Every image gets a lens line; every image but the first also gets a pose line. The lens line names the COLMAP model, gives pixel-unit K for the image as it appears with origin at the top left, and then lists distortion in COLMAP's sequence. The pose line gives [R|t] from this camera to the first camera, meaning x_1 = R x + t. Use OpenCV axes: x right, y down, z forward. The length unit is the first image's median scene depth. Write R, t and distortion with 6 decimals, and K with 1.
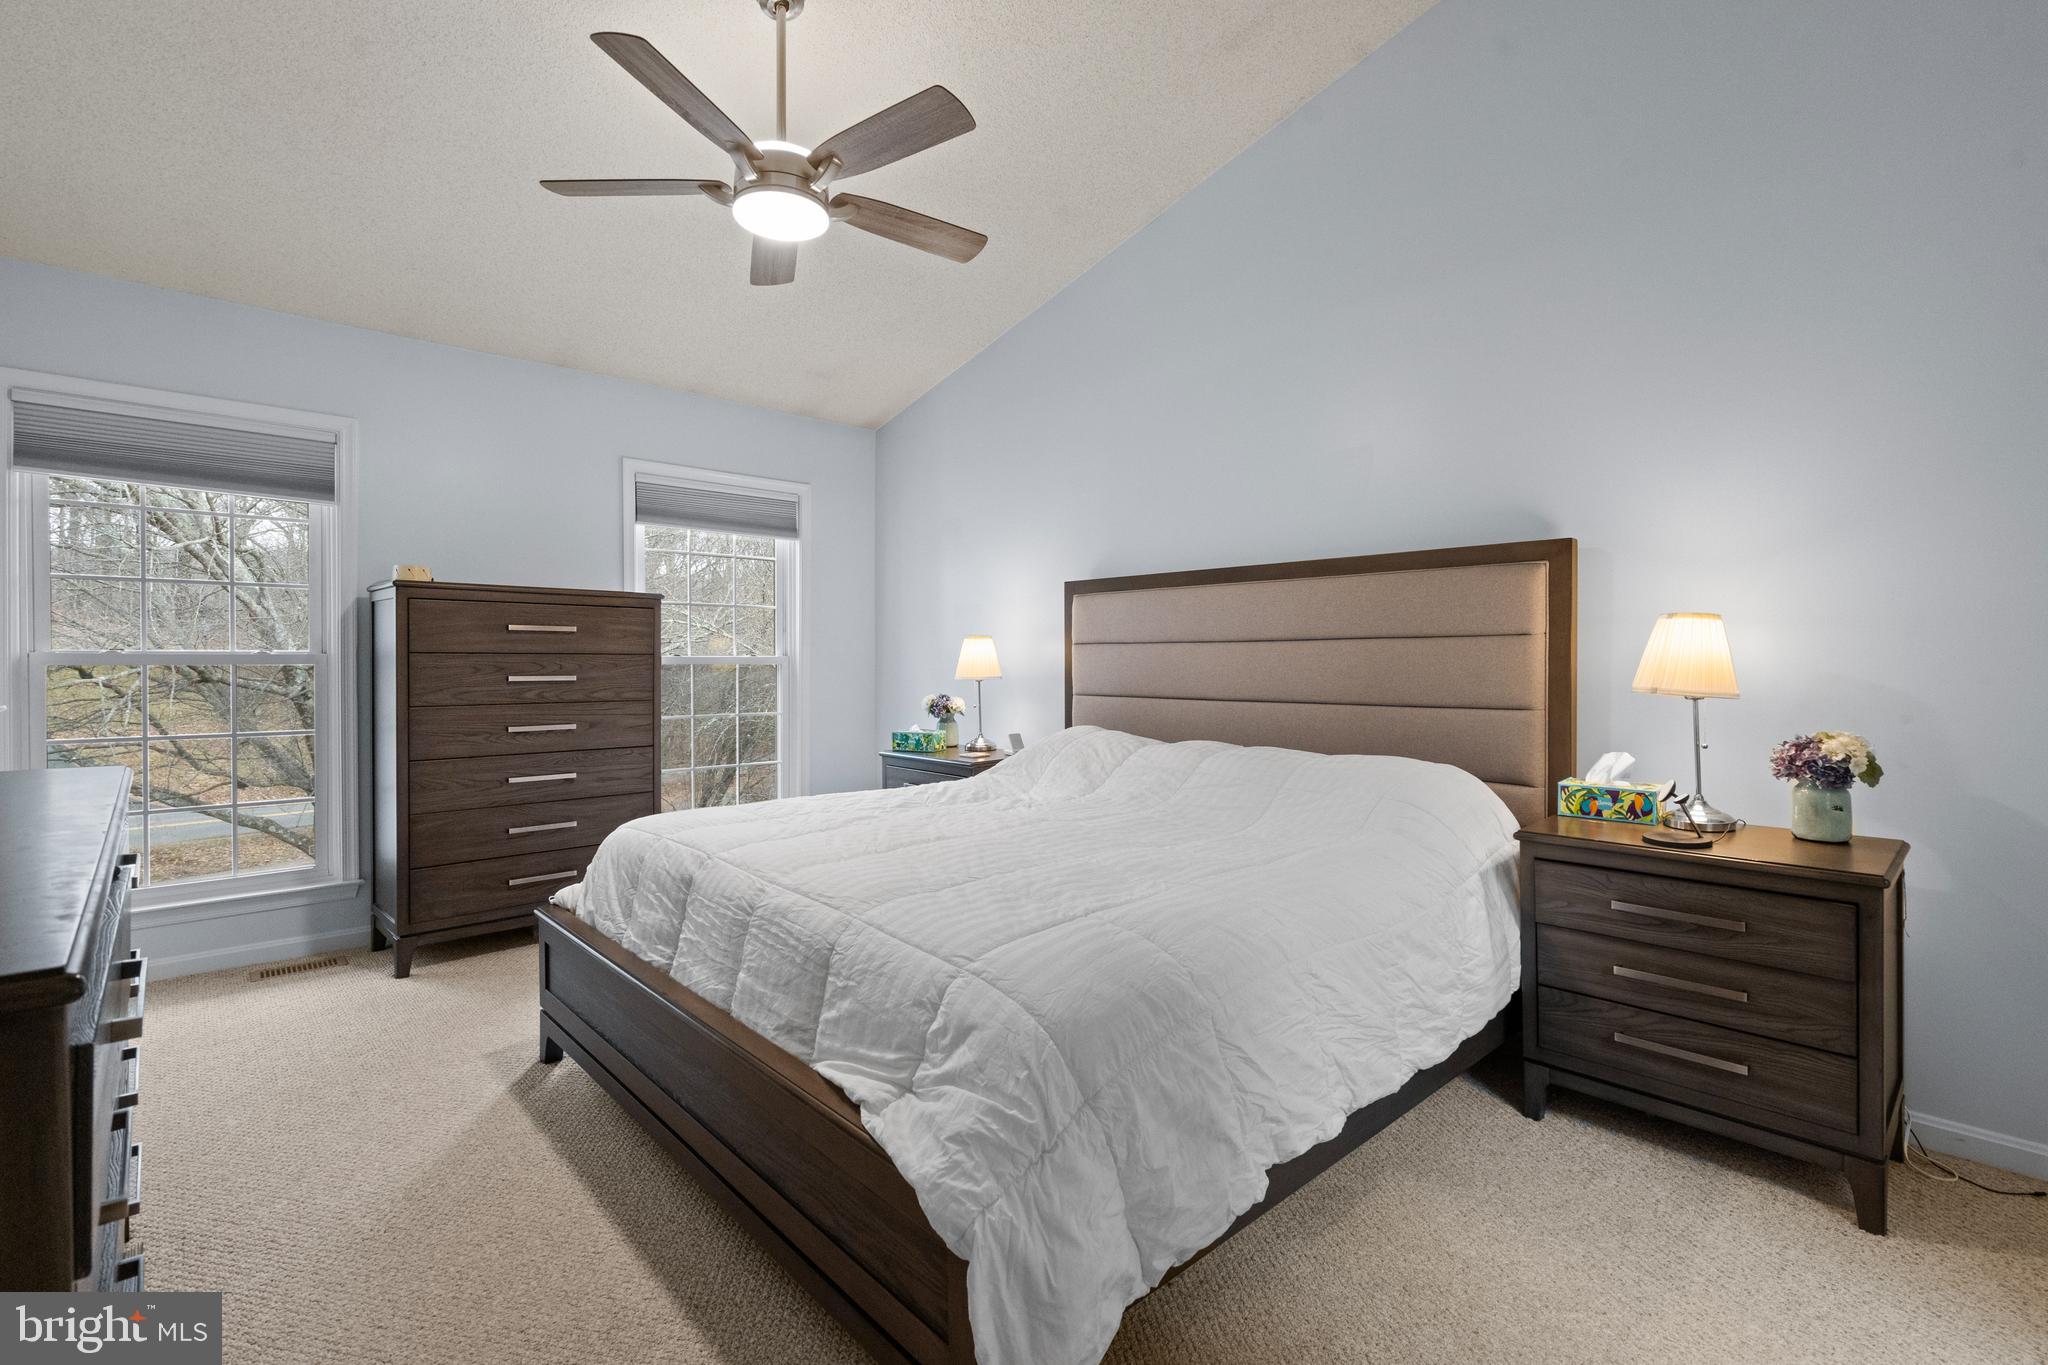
lens RADIAL K [[938.6, 0, 1024.0], [0, 938.6, 682.5], [0, 0, 1]] dist [-0.003084, -0.000078]
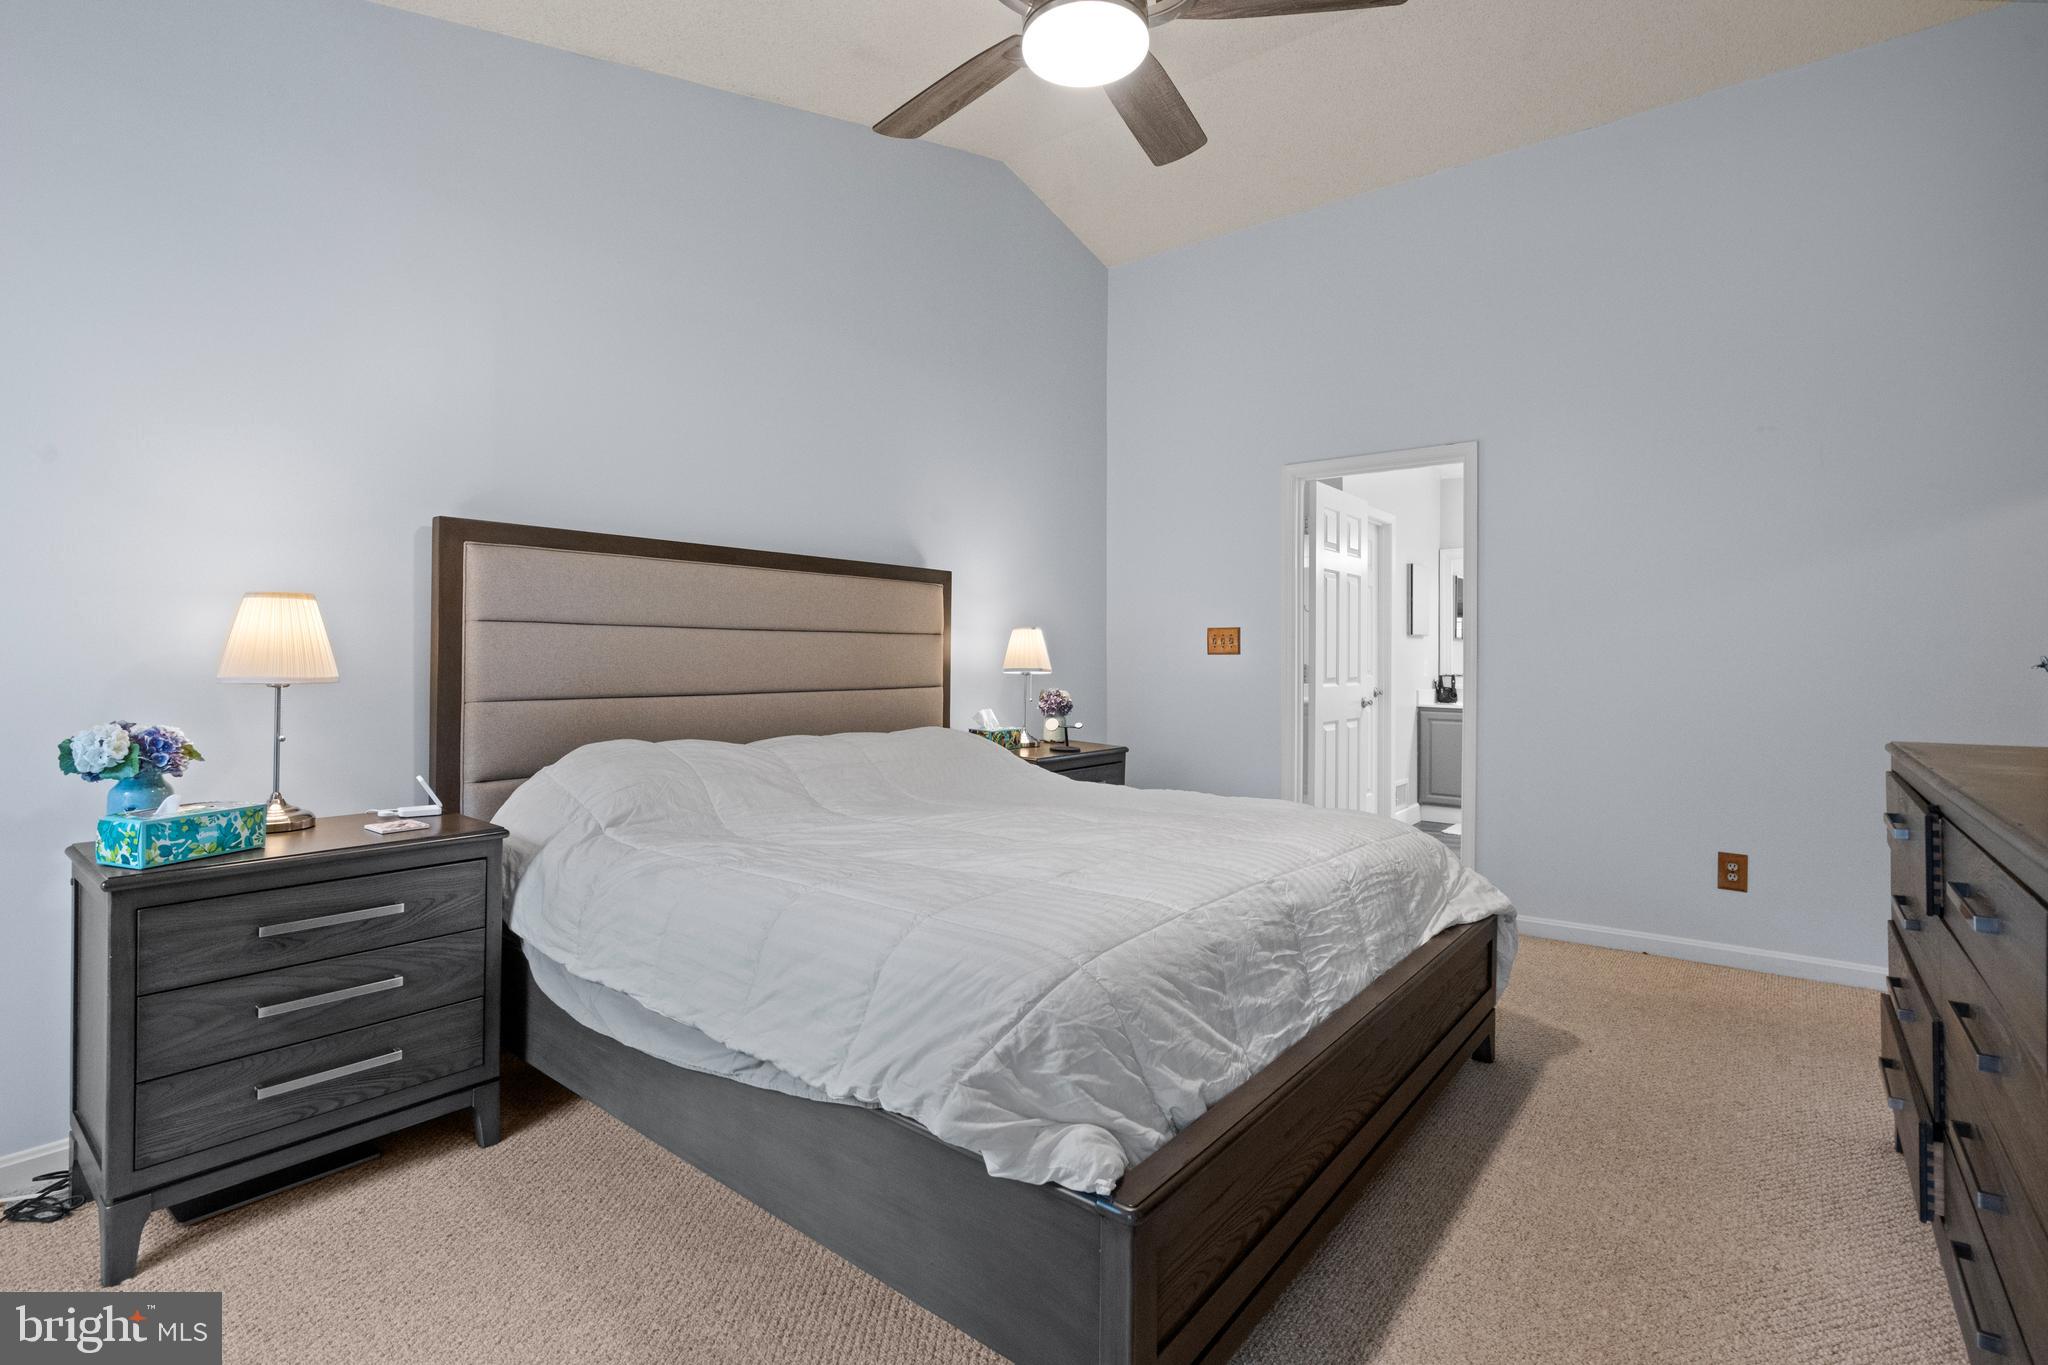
lens RADIAL K [[944.0, 0, 1018.3], [0, 944.0, 670.2], [0, 0, 1]] dist [-0.006898, 0.000153]
pose [[-0.147730, -0.012795, 0.988945, -0.600522], [0.020128, 0.999670, 0.015941, -0.010464], [-0.988823, 0.022261, -0.147424, 0.712113]]
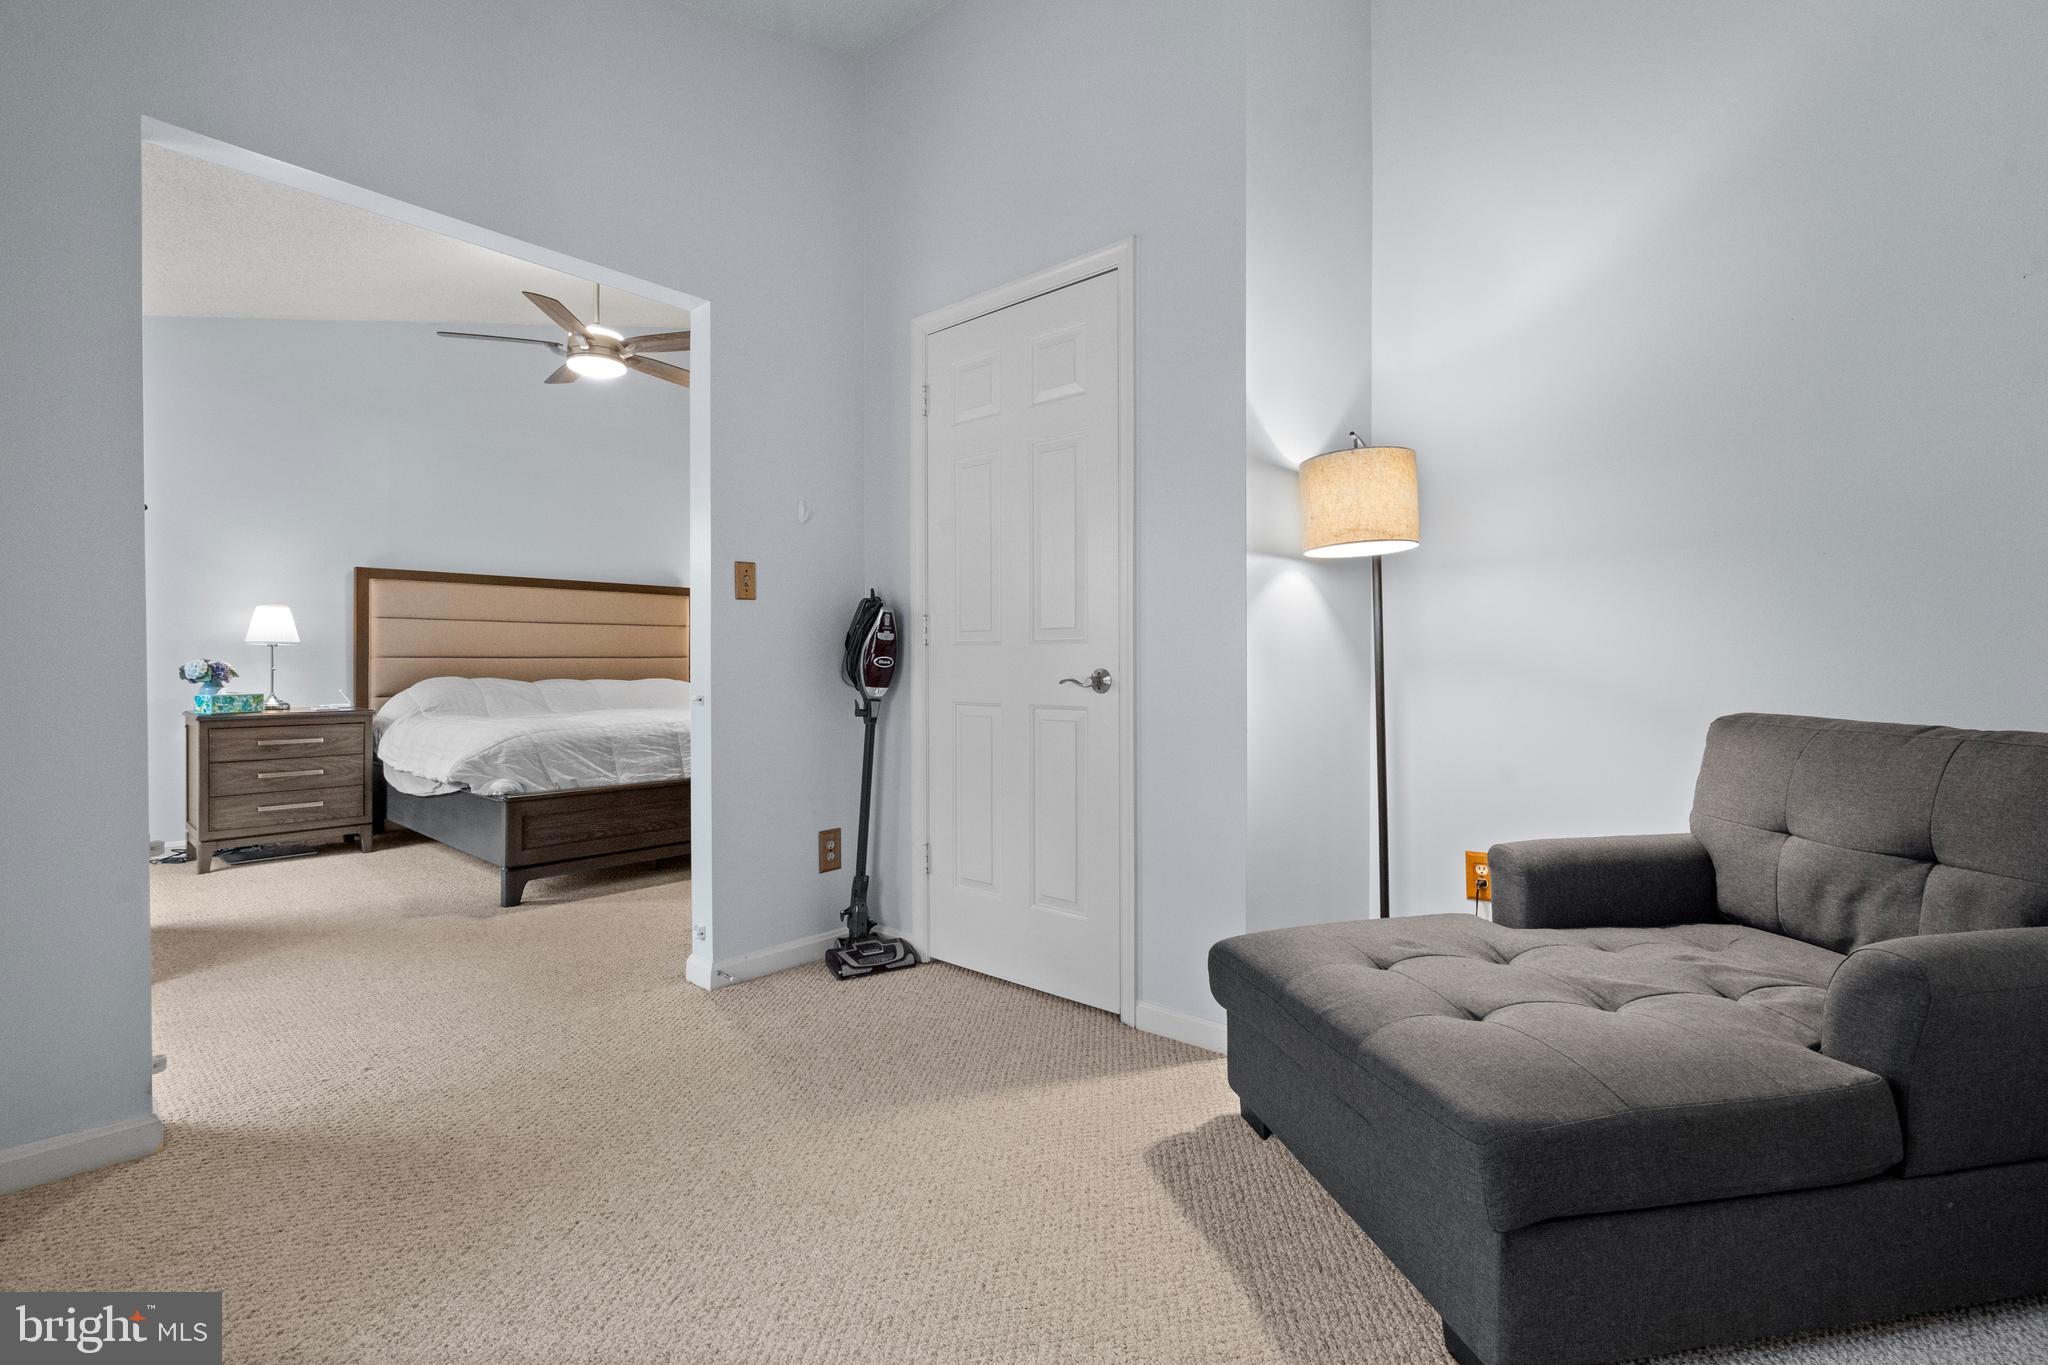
lens RADIAL K [[916.2, 0, 1024.0], [0, 916.2, 682.5], [0, 0, 1]] dist [0.000267, 0.000153]
pose [[-0.089463, -0.019228, 0.995804, -1.223096], [0.030058, 0.999306, 0.021996, 0.044217], [-0.995536, 0.031900, -0.088823, 0.230661]]
